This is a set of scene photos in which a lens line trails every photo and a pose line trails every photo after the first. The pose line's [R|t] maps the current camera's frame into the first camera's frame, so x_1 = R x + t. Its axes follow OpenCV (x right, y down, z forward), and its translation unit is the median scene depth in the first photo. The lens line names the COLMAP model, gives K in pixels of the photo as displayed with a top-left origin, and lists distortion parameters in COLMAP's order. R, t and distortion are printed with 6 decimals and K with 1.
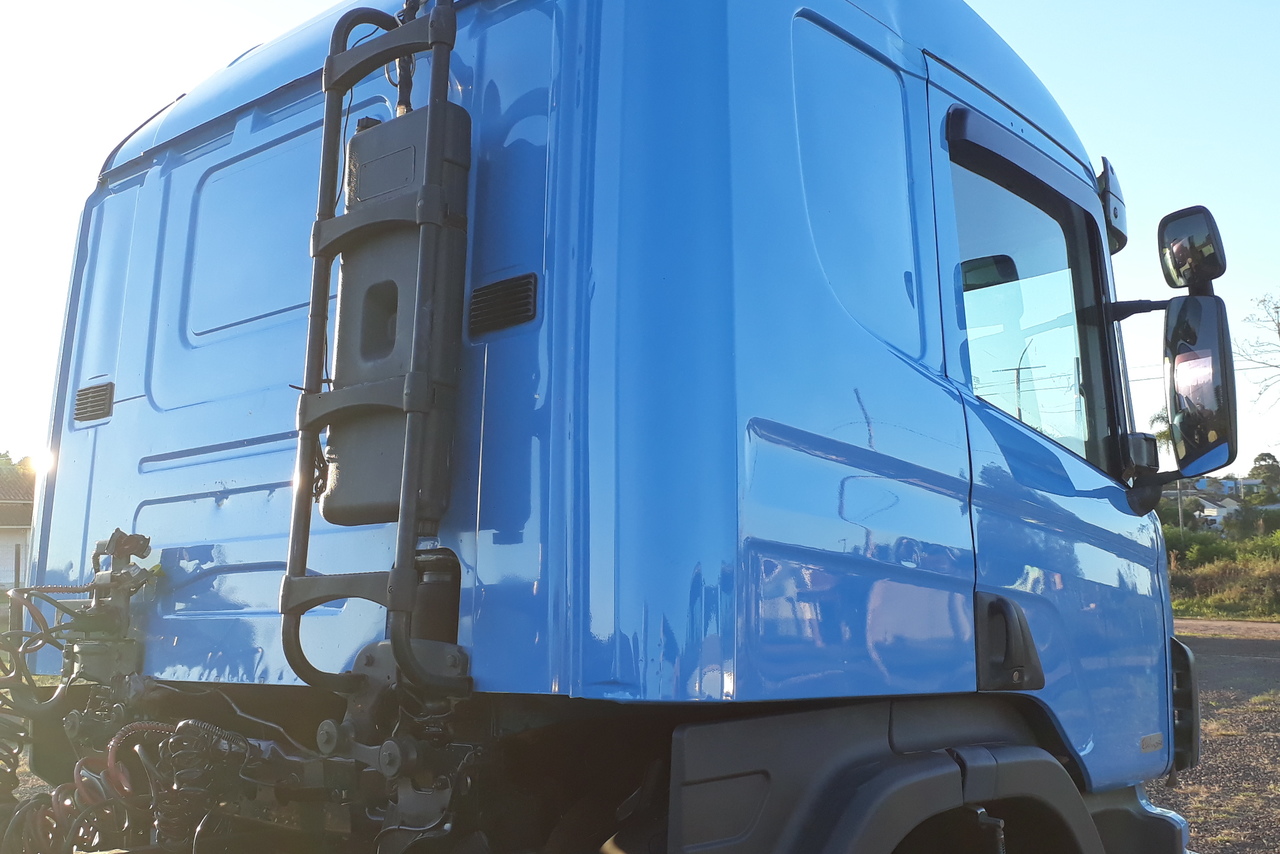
lens RADIAL K [[1339.6, 0, 636.7], [0, 1339.6, 399.4], [0, 0, 1]] dist [0.172596, -0.450300]
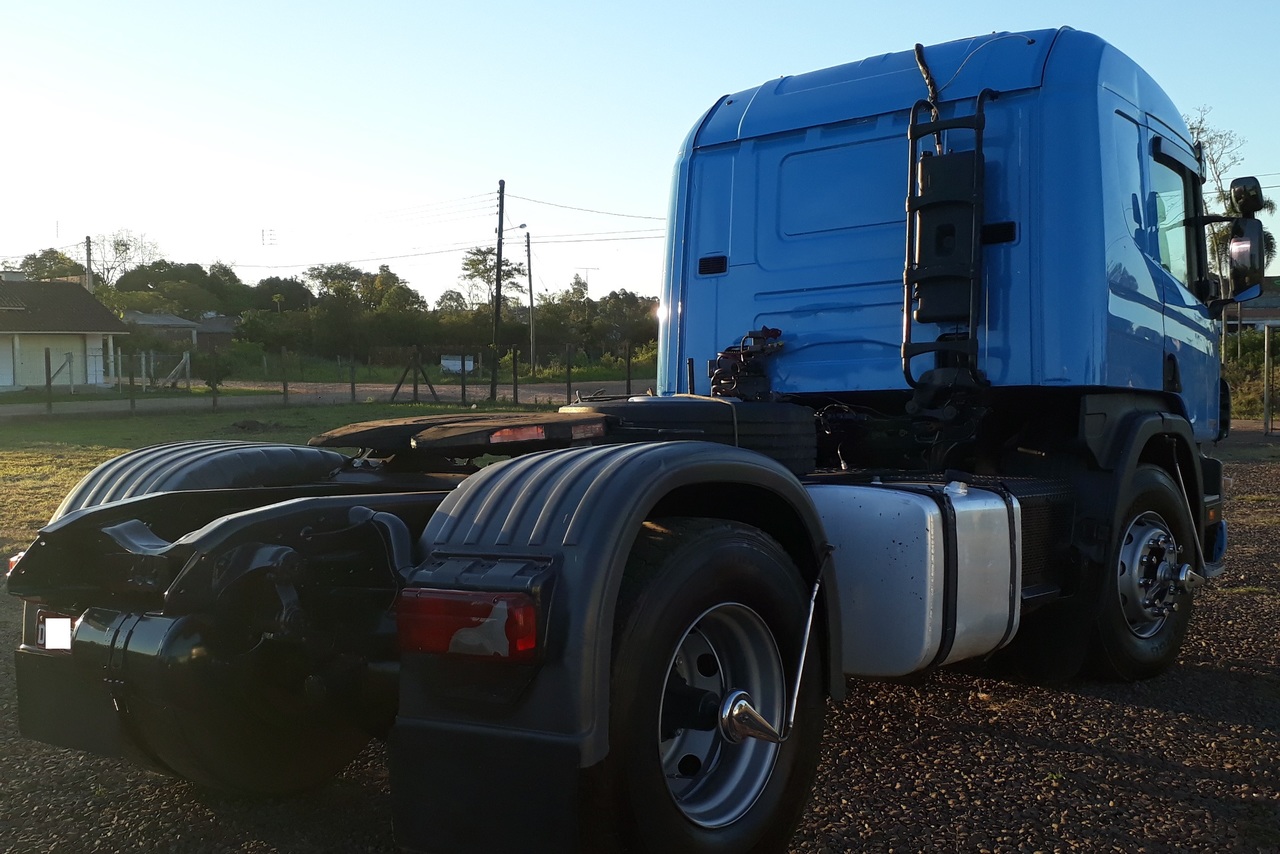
lens RADIAL K [[1339.6, 0, 636.7], [0, 1339.6, 399.4], [0, 0, 1]] dist [0.172596, -0.450300]
pose [[0.997232, -0.005972, 0.074118, -0.748412], [-0.004503, 0.990091, 0.140357, -0.091920], [-0.074221, -0.140302, 0.987323, -1.153383]]
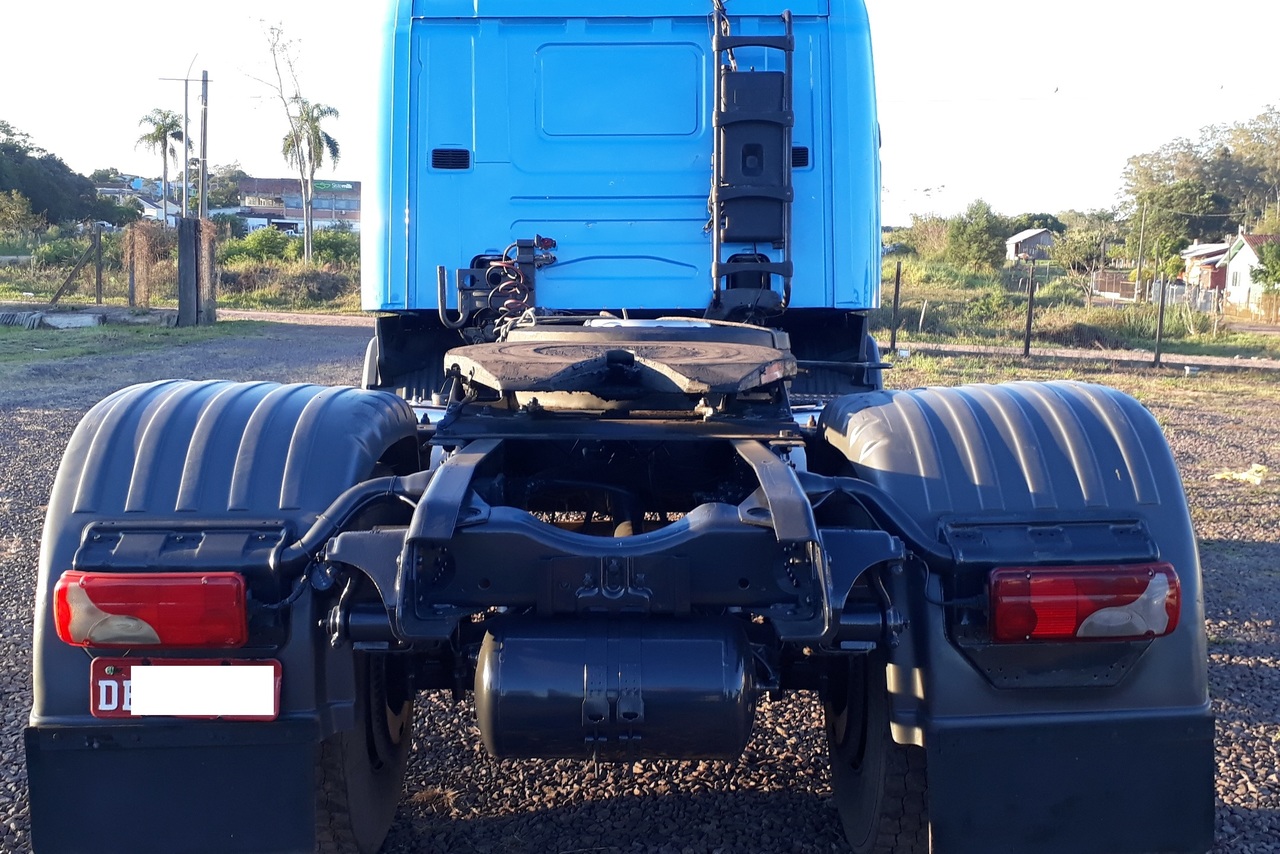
lens RADIAL K [[1339.6, 0, 636.7], [0, 1339.6, 399.4], [0, 0, 1]] dist [0.172596, -0.450300]
pose [[0.734490, -0.039915, 0.677445, -1.623489], [-0.109916, 0.978090, 0.176801, -0.033843], [-0.669659, -0.204321, 0.714010, -0.563973]]
